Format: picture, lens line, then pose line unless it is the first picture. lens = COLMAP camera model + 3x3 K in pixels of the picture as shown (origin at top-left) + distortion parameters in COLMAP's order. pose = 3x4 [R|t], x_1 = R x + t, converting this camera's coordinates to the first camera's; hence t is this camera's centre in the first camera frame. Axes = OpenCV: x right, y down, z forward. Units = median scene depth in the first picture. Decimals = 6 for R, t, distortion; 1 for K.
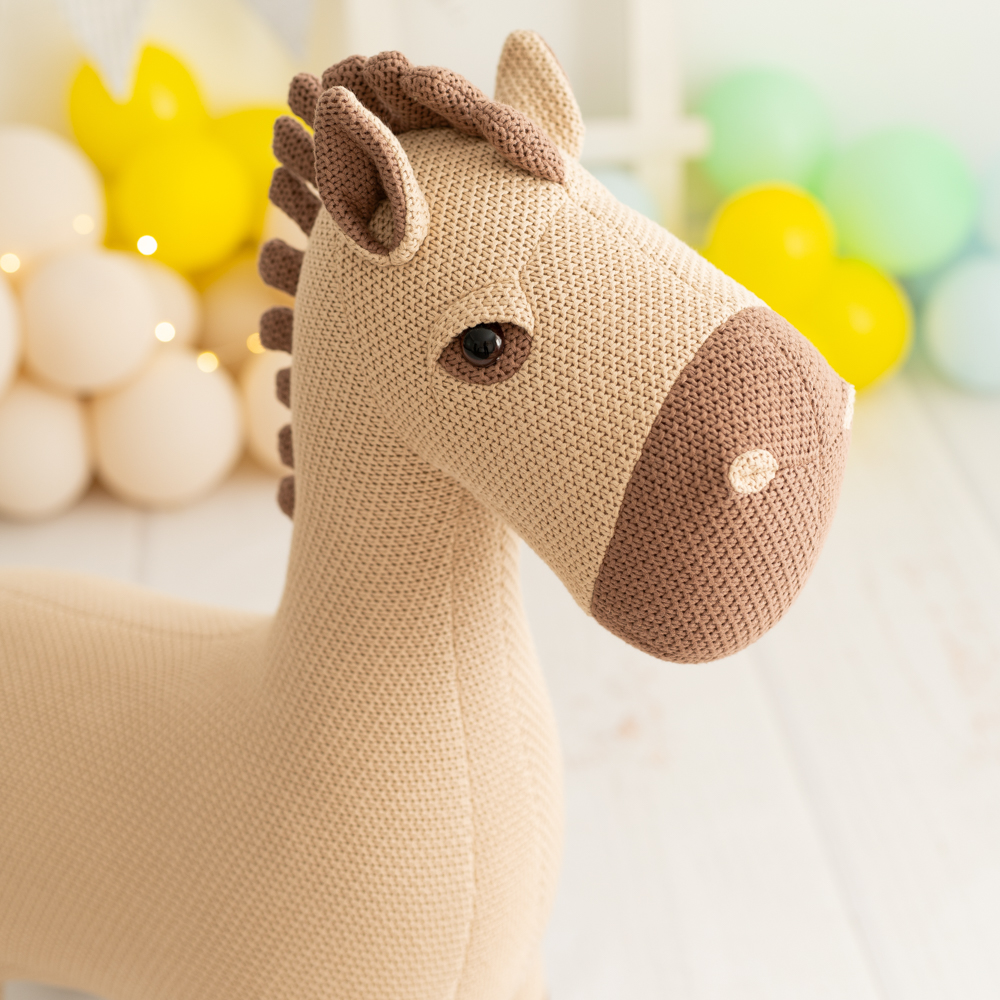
lens RADIAL K [[2115.1, 0, 492.2], [0, 2115.1, 492.3], [0, 0, 1]] dist [-0.051134, 0.000000]
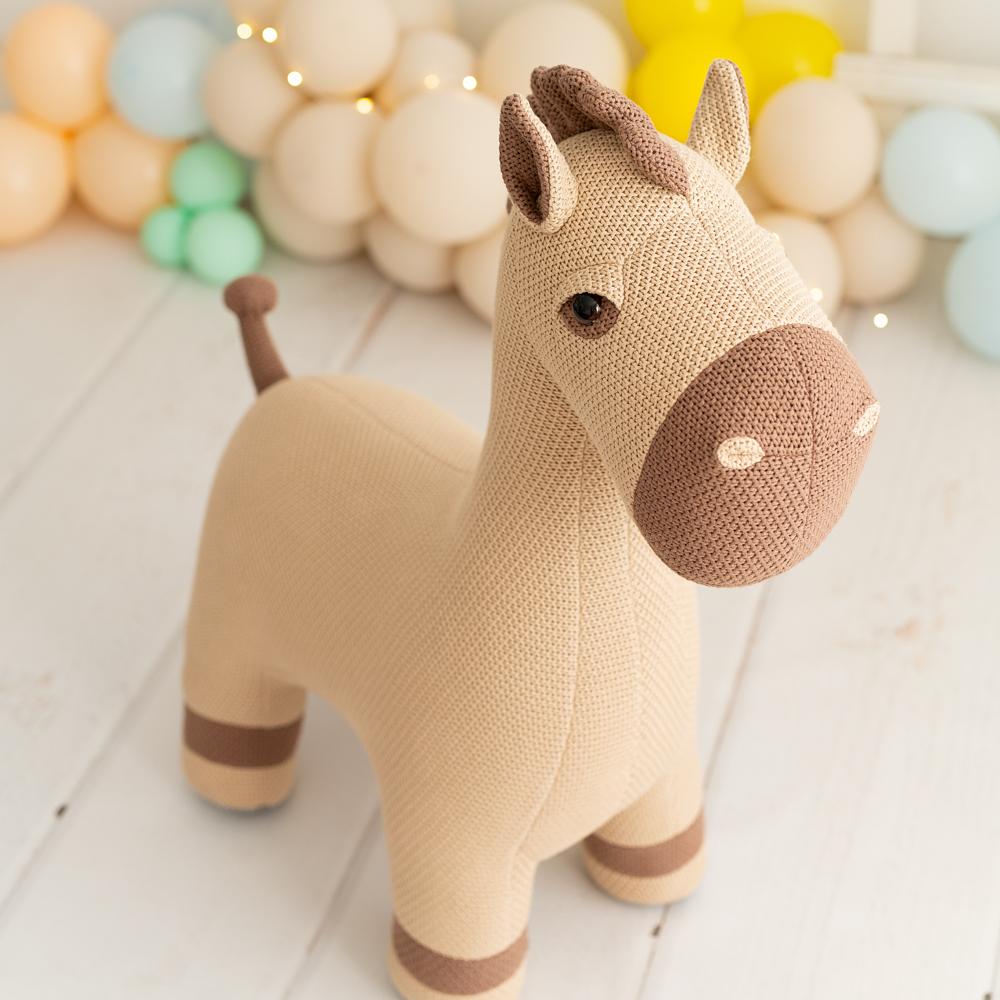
lens RADIAL K [[2115.1, 0, 505.2], [0, 2115.1, 506.9], [0, 0, 1]] dist [-0.051134, 0.000000]
pose [[0.906282, 0.247055, -0.342953, 0.429321], [-0.208181, 0.967056, 0.146506, -0.132336], [0.367850, -0.061379, 0.927857, -0.237695]]
